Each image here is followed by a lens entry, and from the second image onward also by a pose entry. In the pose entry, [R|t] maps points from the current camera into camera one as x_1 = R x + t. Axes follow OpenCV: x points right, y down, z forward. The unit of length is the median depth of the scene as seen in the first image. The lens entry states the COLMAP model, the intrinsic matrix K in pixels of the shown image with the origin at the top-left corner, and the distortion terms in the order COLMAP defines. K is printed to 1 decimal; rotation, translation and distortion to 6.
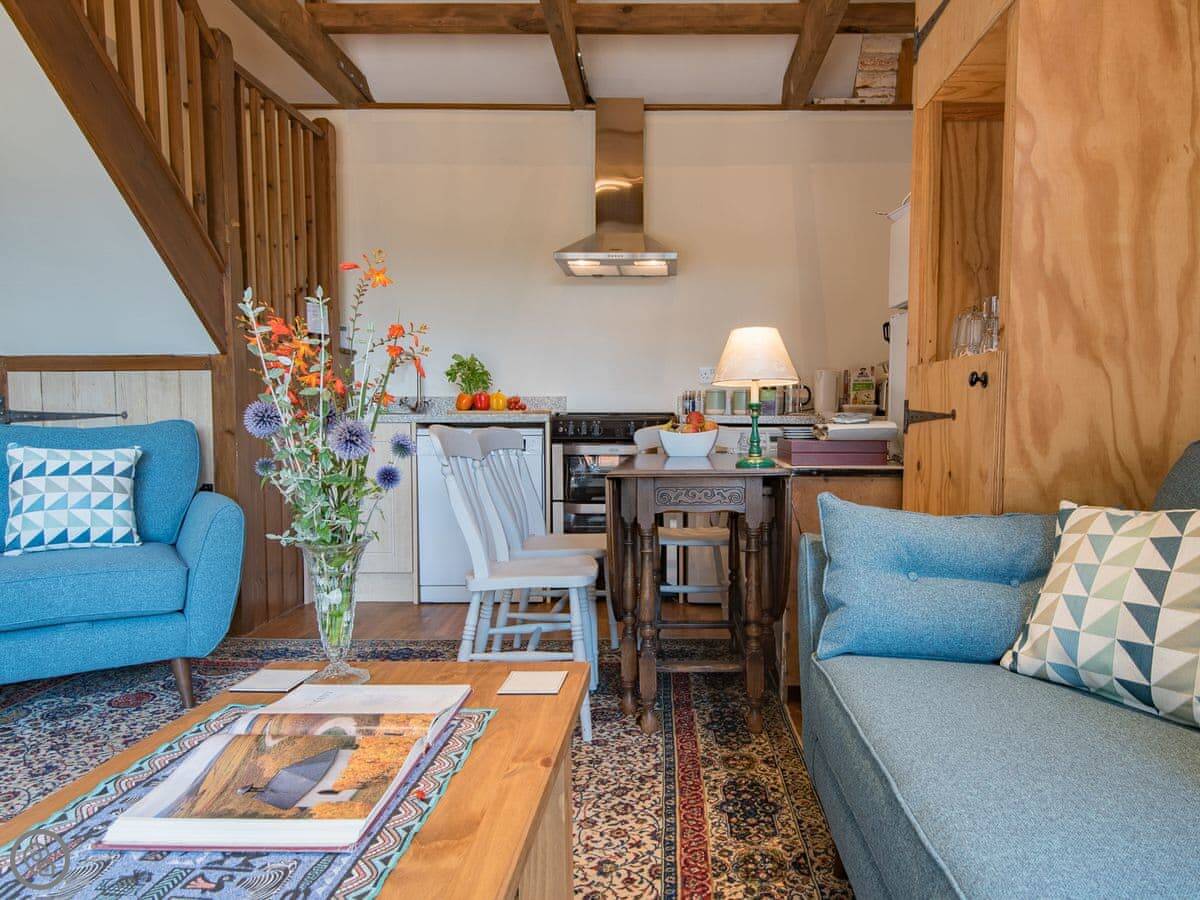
lens RADIAL K [[647.4, 0, 600.0], [0, 647.4, 450.0], [0, 0, 1]] dist [0.001362, -0.025095]
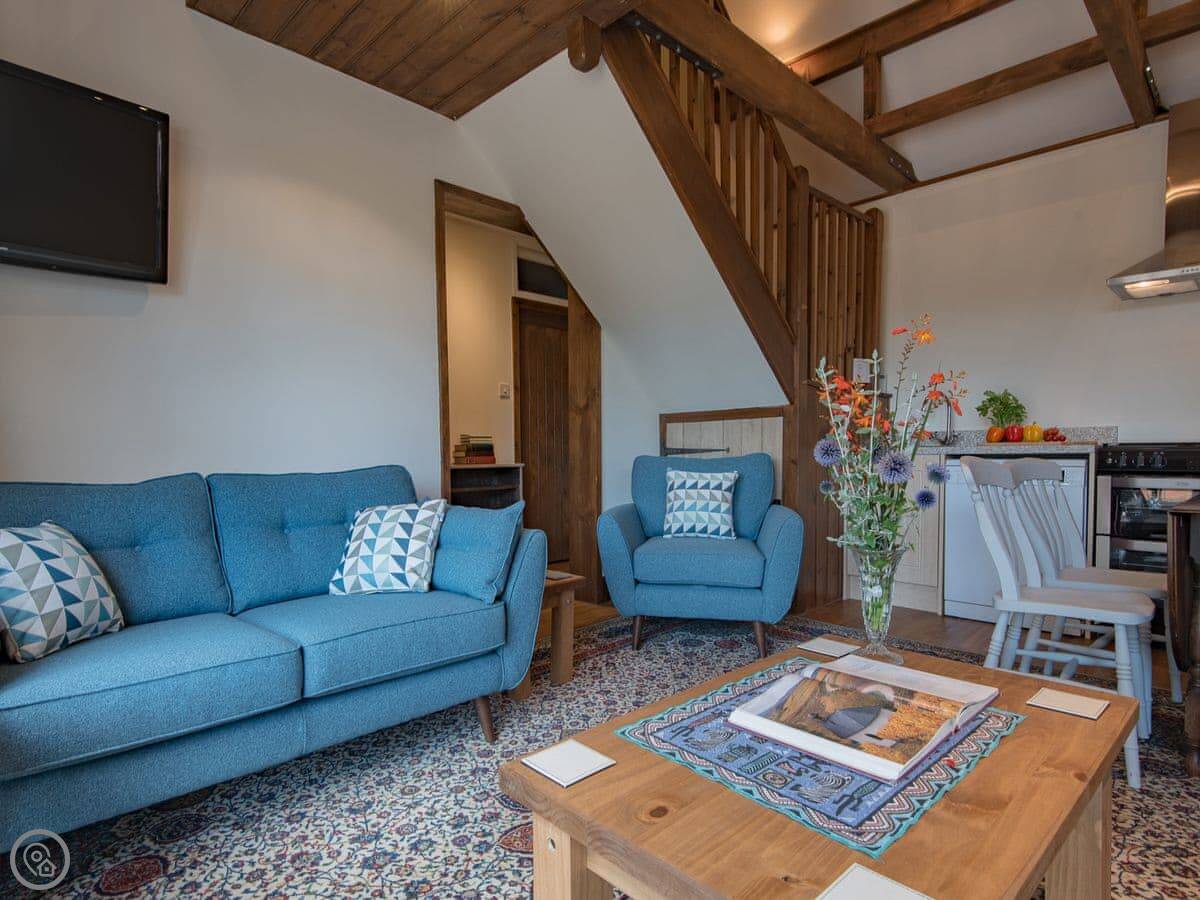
lens RADIAL K [[658.7, 0, 598.9], [0, 658.7, 483.9], [0, 0, 1]] dist [0.045762, -0.024881]
pose [[0.756409, 0.026633, -0.653557, 0.023636], [-0.024894, 0.999619, 0.011923, 0.012821], [0.653626, 0.007251, 0.756783, -0.328011]]
